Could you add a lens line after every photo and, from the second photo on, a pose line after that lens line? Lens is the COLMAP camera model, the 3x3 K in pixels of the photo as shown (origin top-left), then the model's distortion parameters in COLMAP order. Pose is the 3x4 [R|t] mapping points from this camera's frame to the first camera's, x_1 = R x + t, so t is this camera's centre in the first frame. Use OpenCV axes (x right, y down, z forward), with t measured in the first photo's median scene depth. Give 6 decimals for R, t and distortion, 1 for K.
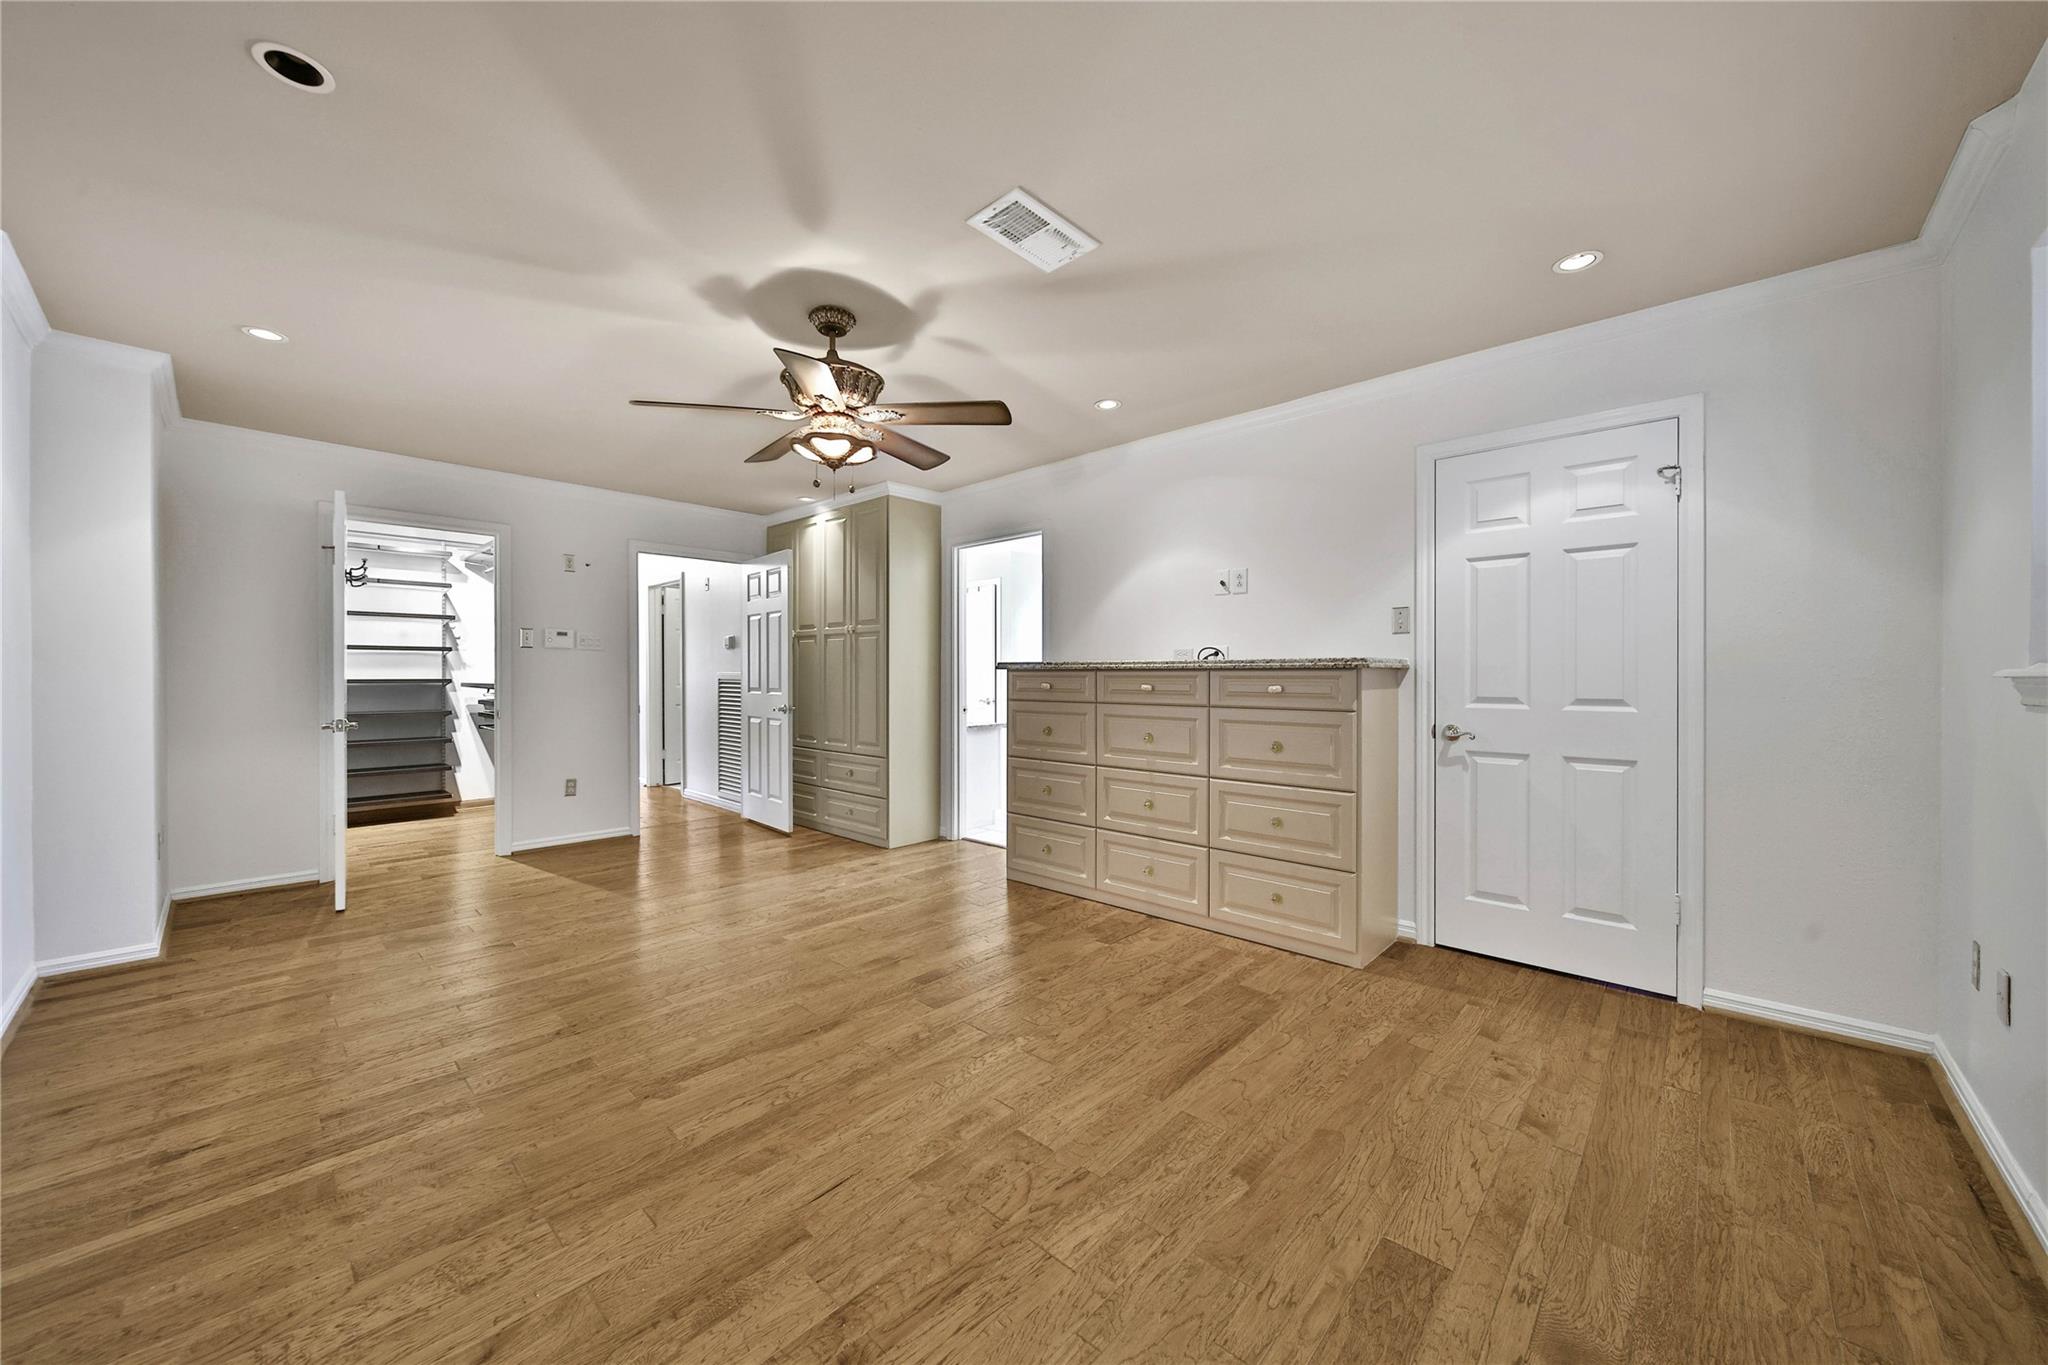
lens RADIAL K [[736.6, 0, 1014.9], [0, 736.6, 685.0], [0, 0, 1]] dist [-0.001945, -0.000256]
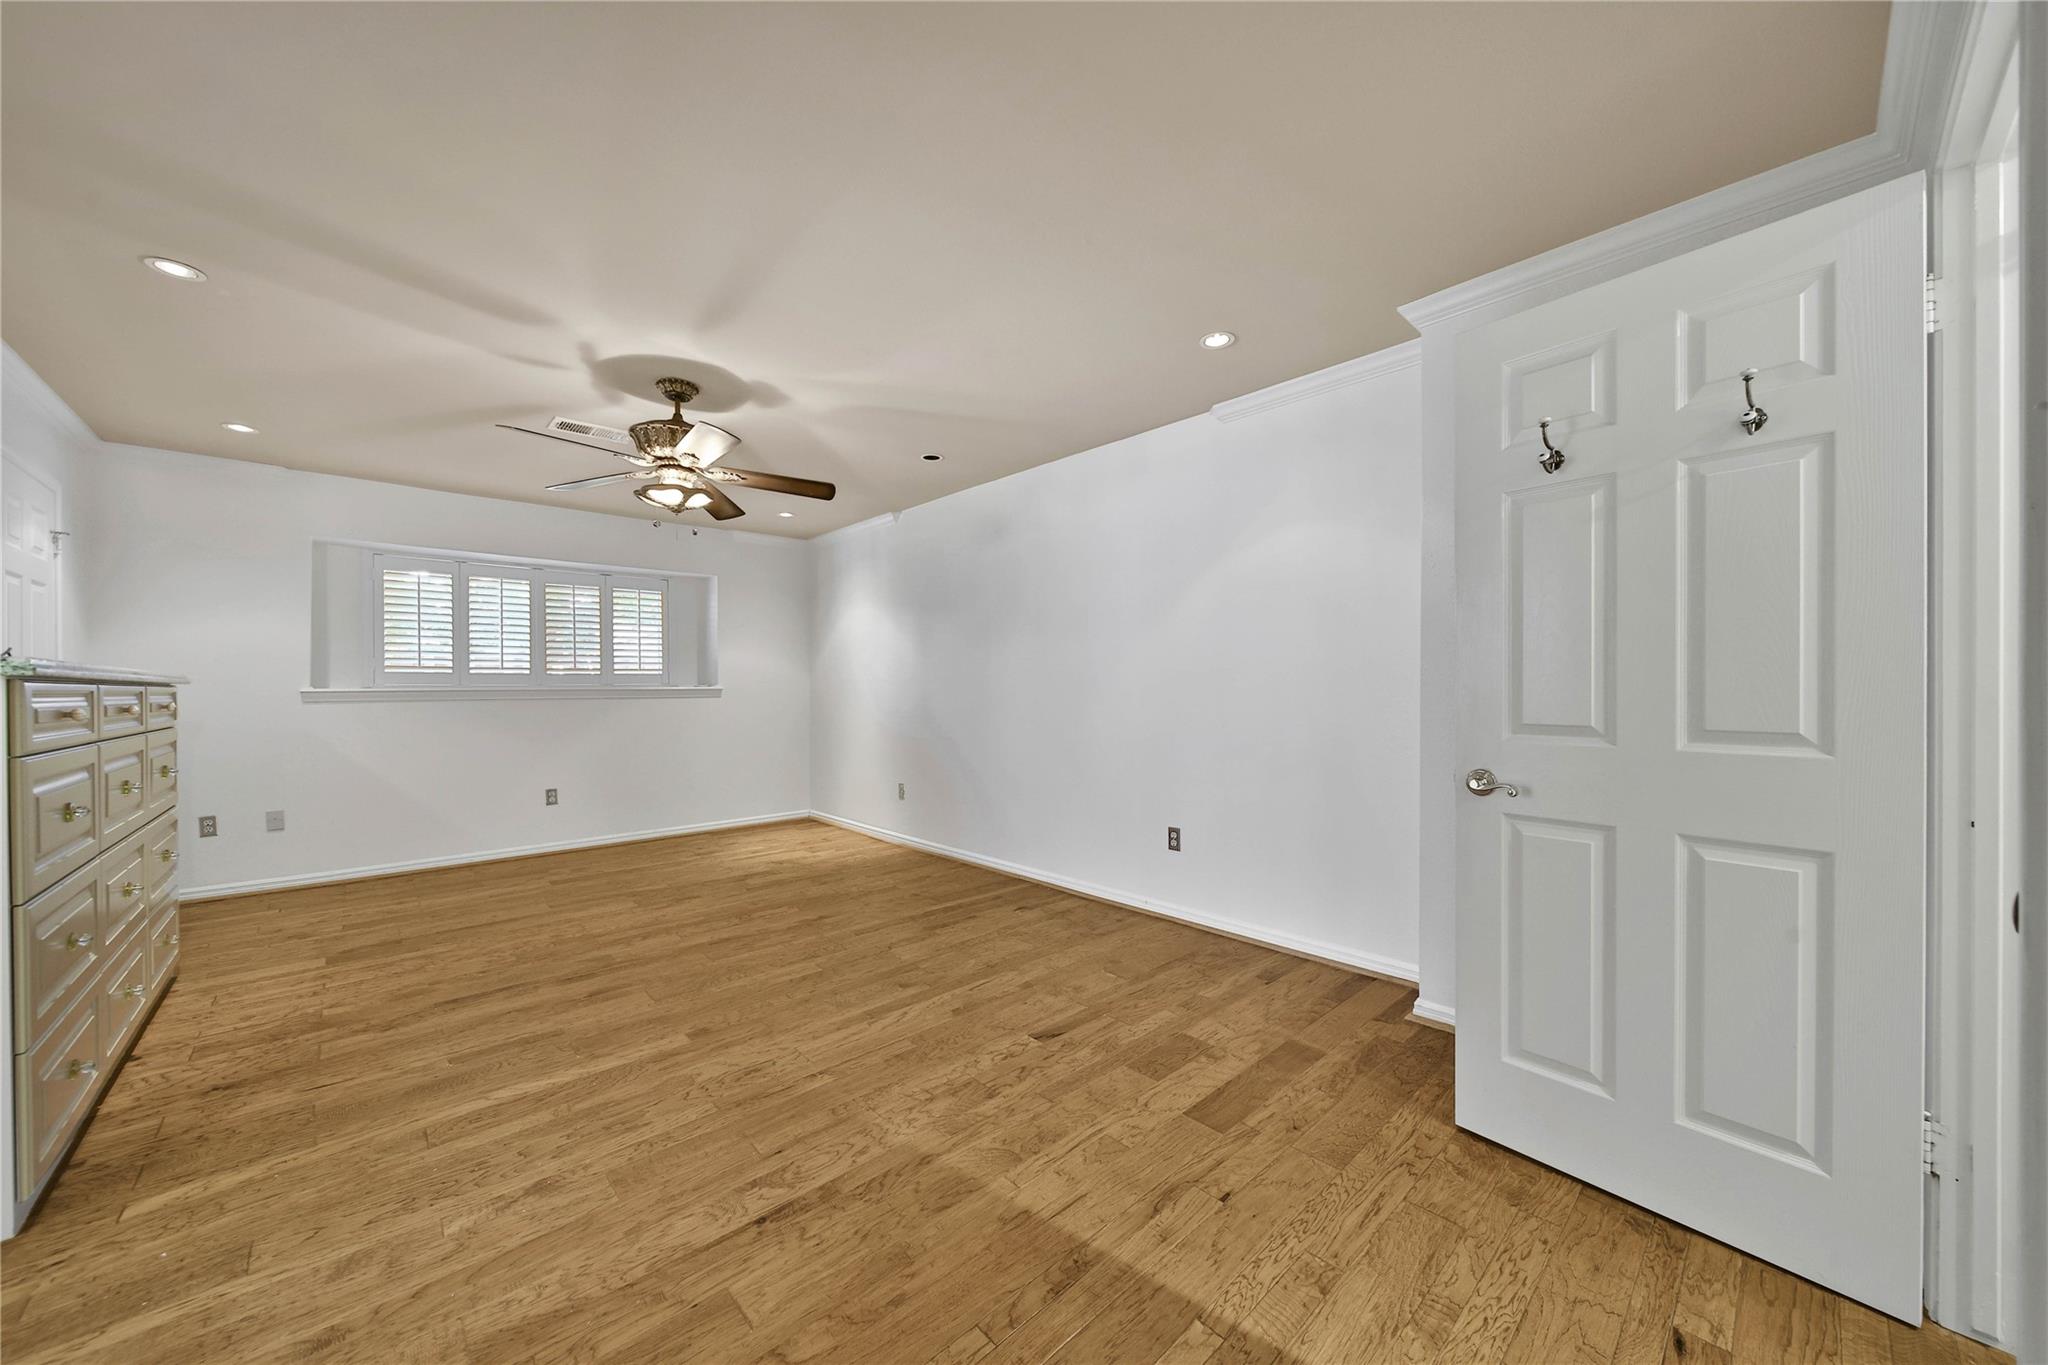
lens RADIAL K [[736.6, 0, 1014.9], [0, 736.6, 685.0], [0, 0, 1]] dist [-0.001945, -0.000256]
pose [[-0.996823, 0.005165, 0.079482, -0.880066], [0.005972, 0.999933, 0.009922, -0.027077], [-0.079425, 0.010365, -0.996787, 2.141151]]
